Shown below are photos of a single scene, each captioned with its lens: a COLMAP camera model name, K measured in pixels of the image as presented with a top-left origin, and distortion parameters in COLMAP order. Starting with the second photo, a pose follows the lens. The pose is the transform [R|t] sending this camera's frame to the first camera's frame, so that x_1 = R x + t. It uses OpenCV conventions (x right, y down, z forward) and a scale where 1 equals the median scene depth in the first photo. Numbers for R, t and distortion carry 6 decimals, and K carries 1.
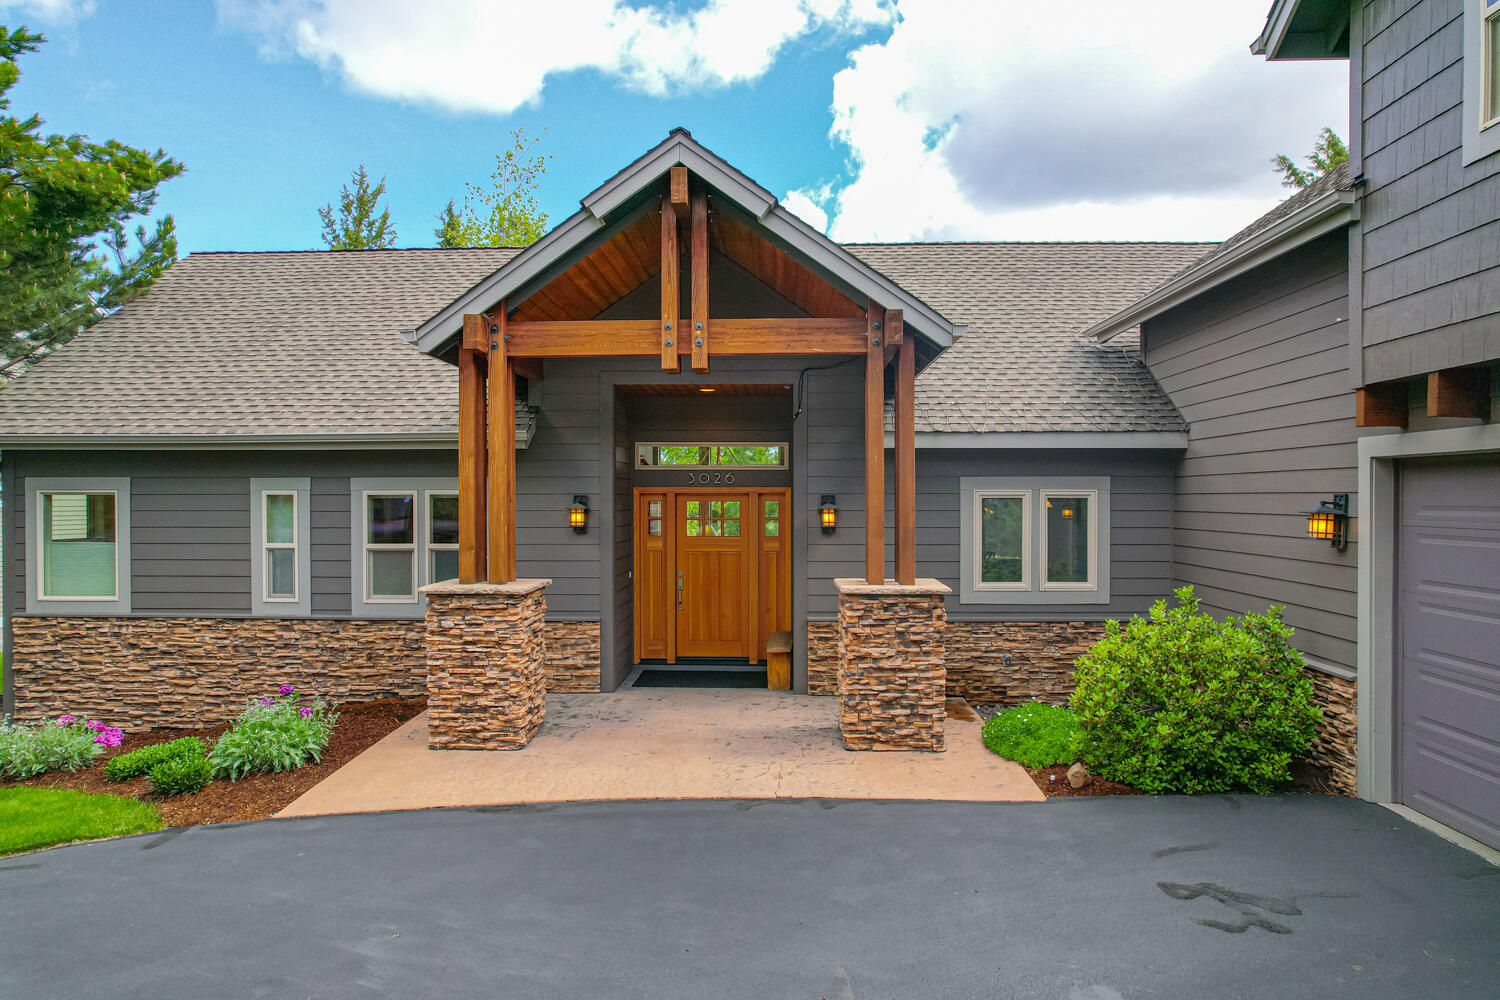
lens RADIAL K [[956.0, 0, 769.8], [0, 956.0, 510.9], [0, 0, 1]] dist [-0.082816, 0.076668]
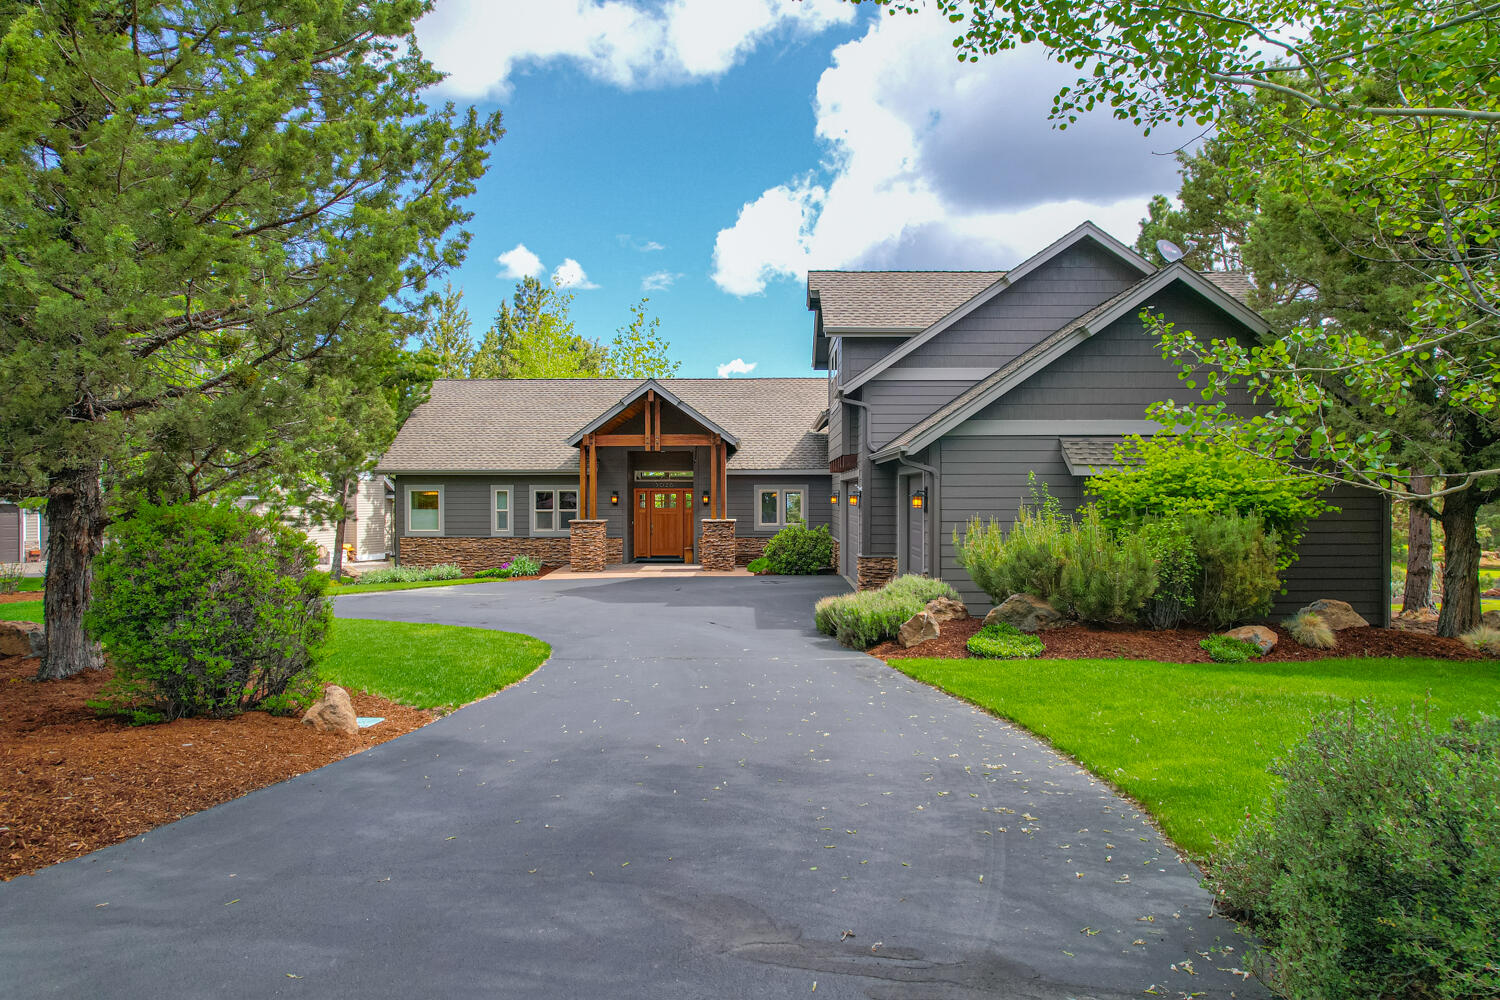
lens RADIAL K [[951.4, 0, 760.2], [0, 951.4, 502.7], [0, 0, 1]] dist [-0.076985, 0.073427]
pose [[0.999902, -0.001969, 0.013863, 0.178537], [0.002025, 0.999990, -0.004034, 0.027864], [-0.013855, 0.004061, 0.999896, -1.724660]]
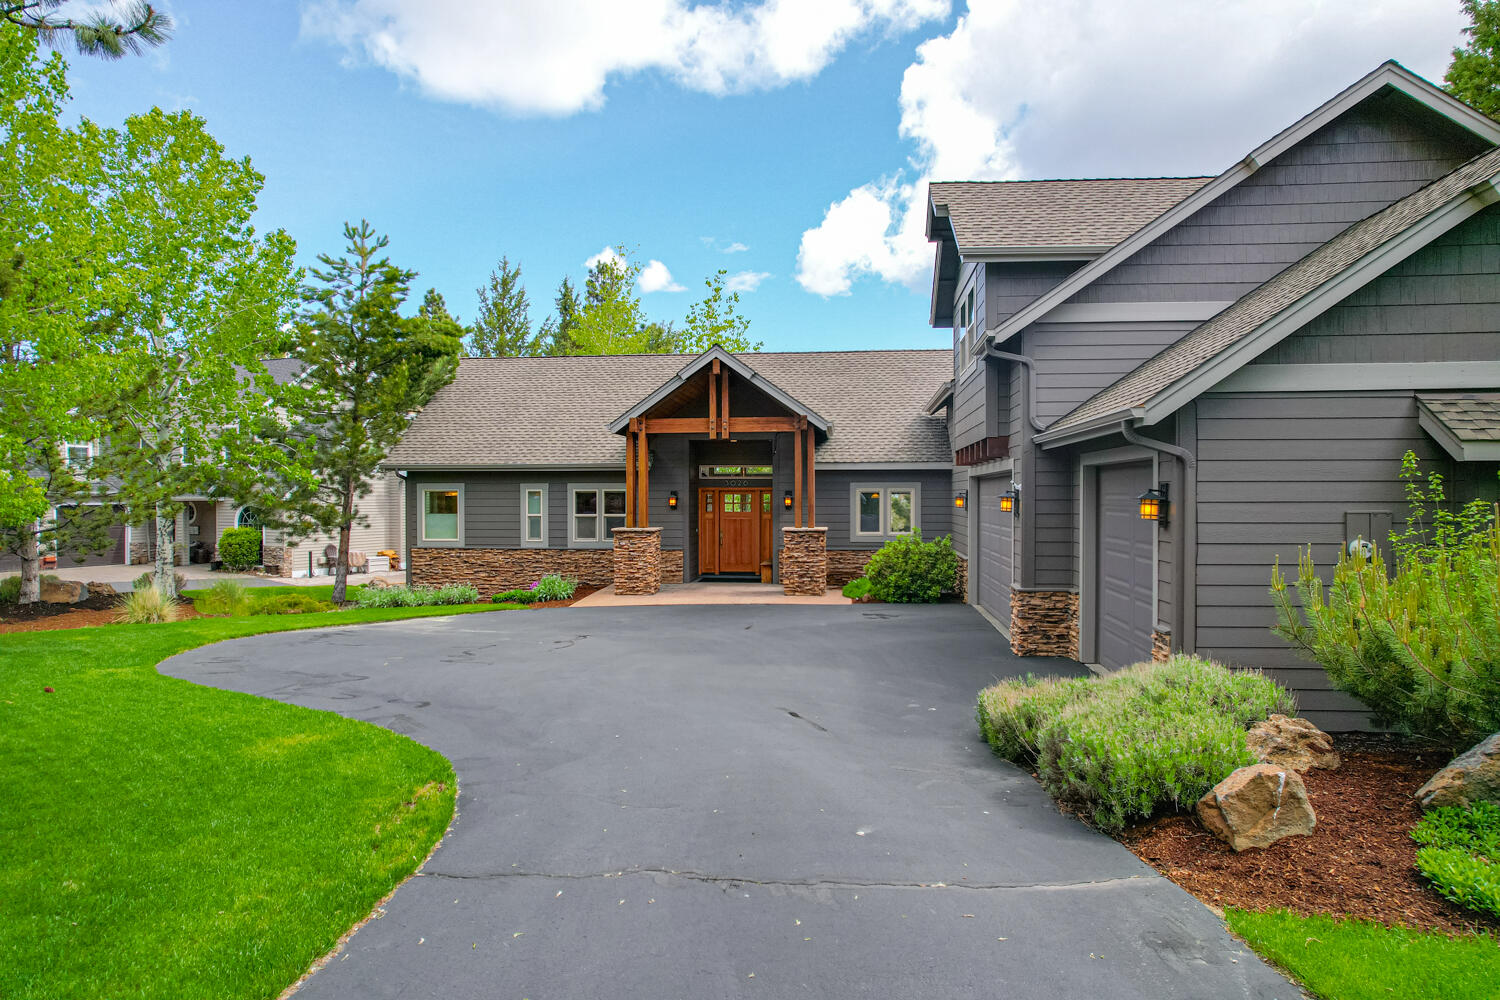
lens RADIAL K [[951.4, 0, 760.2], [0, 951.4, 502.7], [0, 0, 1]] dist [-0.076985, 0.073427]
pose [[0.997044, -0.001284, -0.076817, 0.161315], [0.000952, 0.999990, -0.004365, 0.019108], [0.076821, 0.004279, 0.997036, -1.130230]]
